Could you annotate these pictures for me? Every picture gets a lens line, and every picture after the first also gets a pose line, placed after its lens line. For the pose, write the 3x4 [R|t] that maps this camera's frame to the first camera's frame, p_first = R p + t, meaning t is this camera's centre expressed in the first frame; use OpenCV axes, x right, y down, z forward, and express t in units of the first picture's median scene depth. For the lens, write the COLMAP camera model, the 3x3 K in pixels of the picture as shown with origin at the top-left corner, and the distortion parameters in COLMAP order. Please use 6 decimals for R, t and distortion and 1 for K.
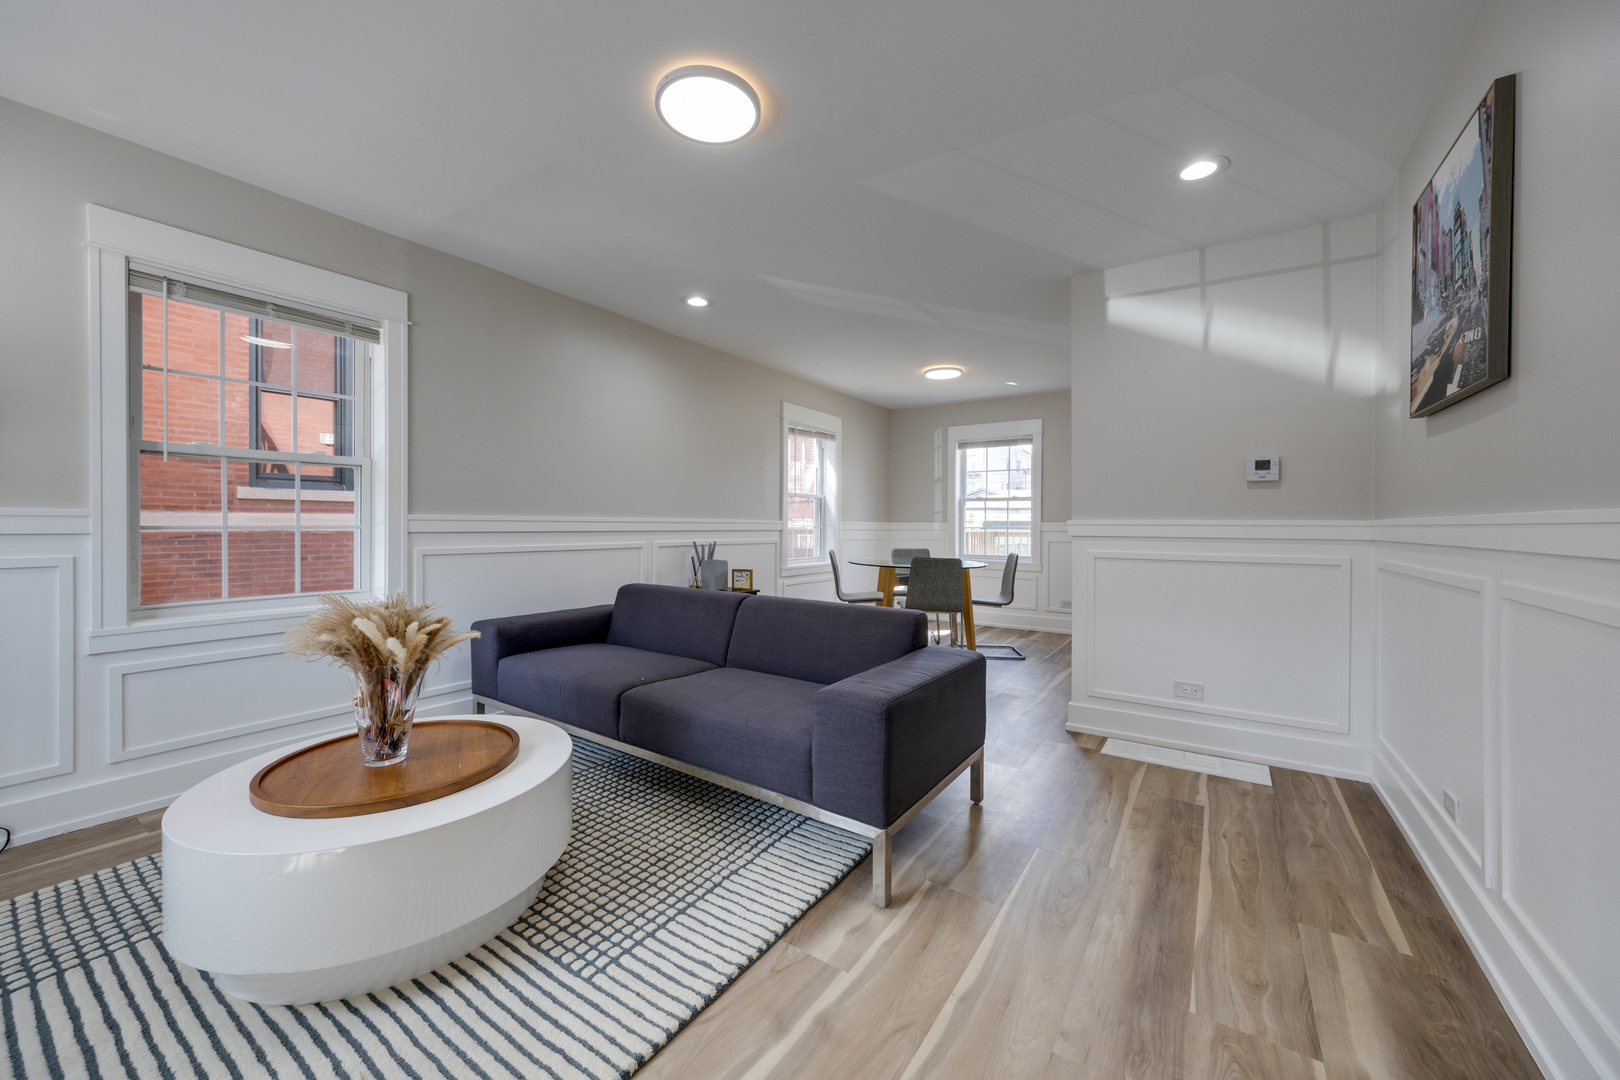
lens RADIAL K [[609.1, 0, 807.4], [0, 609.1, 530.3], [0, 0, 1]] dist [0.007545, -0.001658]
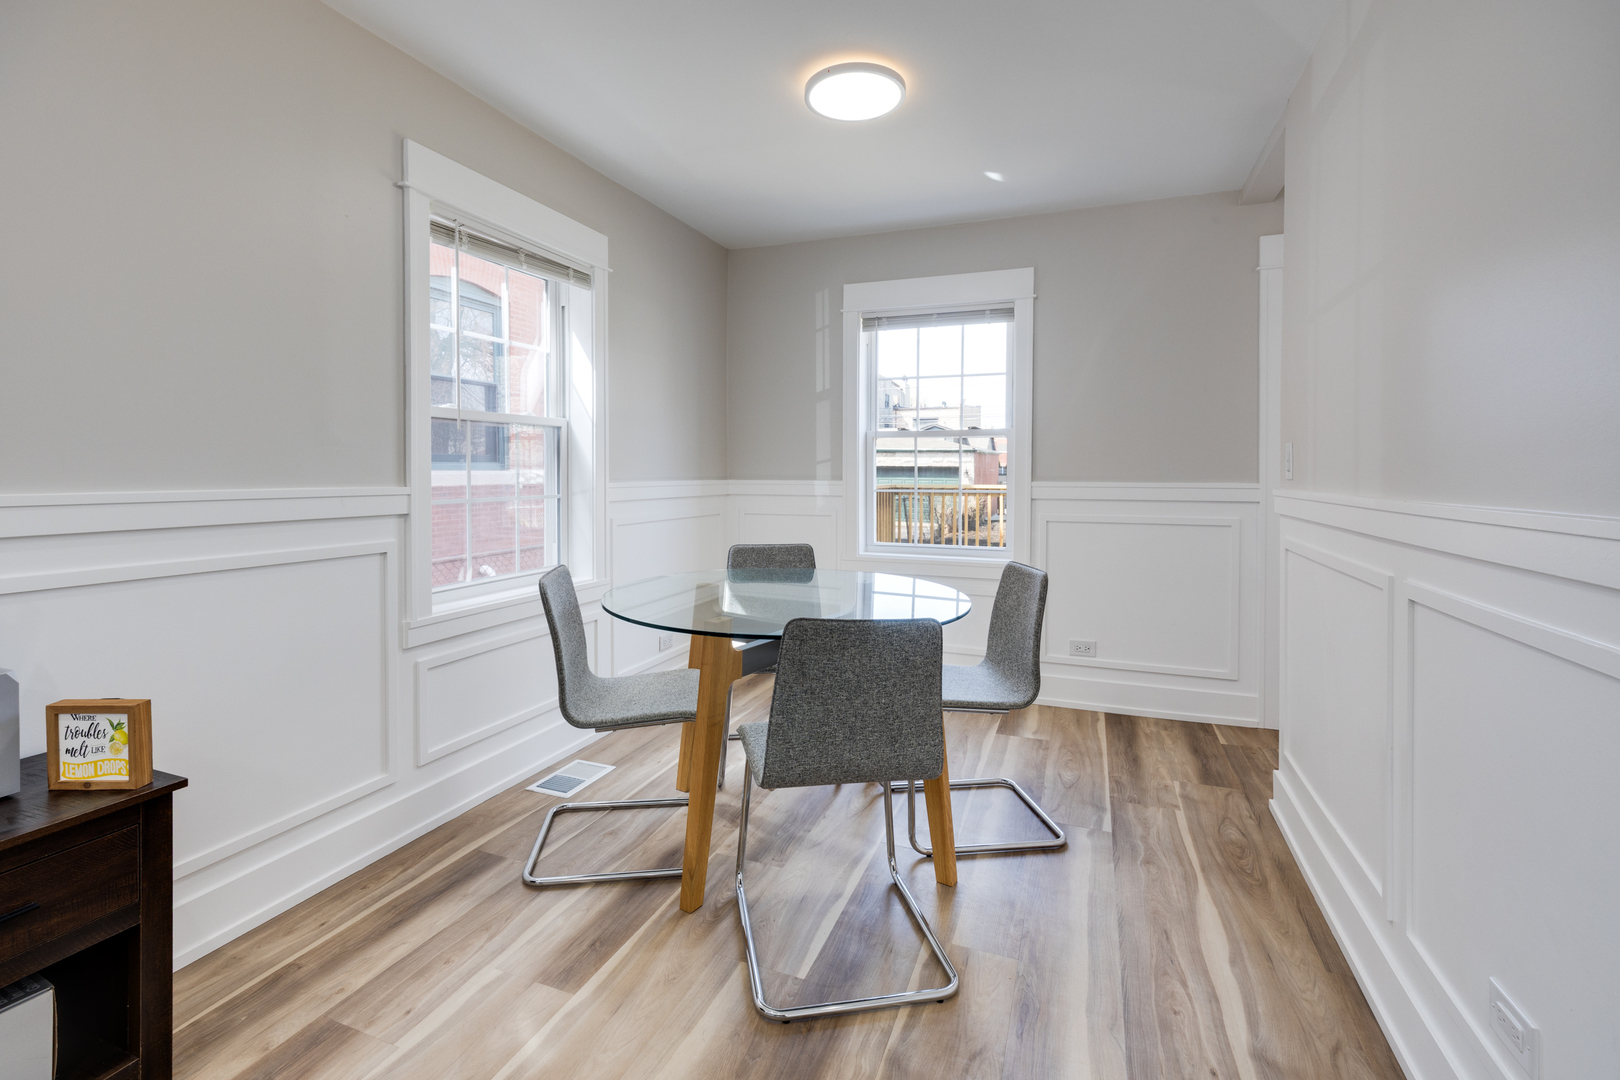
lens RADIAL K [[729.9, 0, 809.2], [0, 729.9, 547.5], [0, 0, 1]] dist [0.001691, -0.000140]
pose [[0.974202, -0.025944, 0.224180, 0.194126], [0.004414, 0.995370, 0.096012, -0.043732], [-0.225633, -0.092546, 0.969807, 1.204098]]
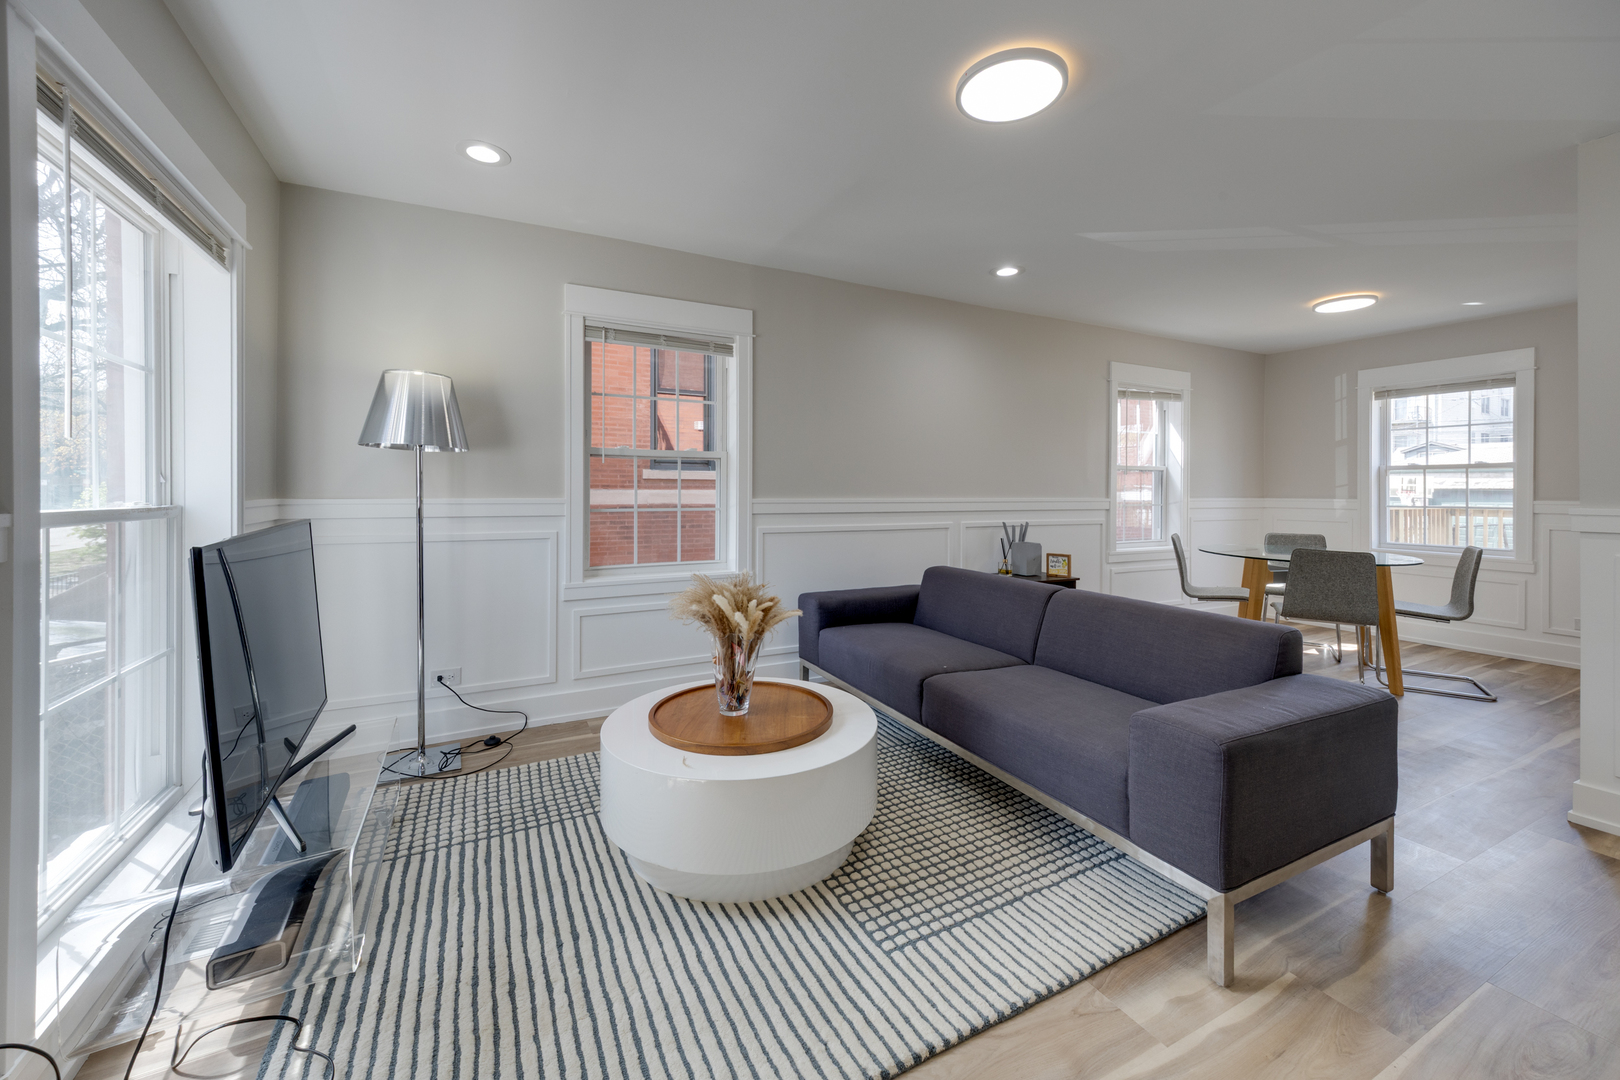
lens RADIAL K [[634.9, 0, 809.7], [0, 634.9, 493.2], [0, 0, 1]] dist [0.010275, -0.002158]
pose [[0.880809, -0.001474, -0.473469, 0.026458], [-0.002769, 0.999962, -0.008265, -0.030609], [0.473463, 0.008590, 0.880772, -0.027495]]
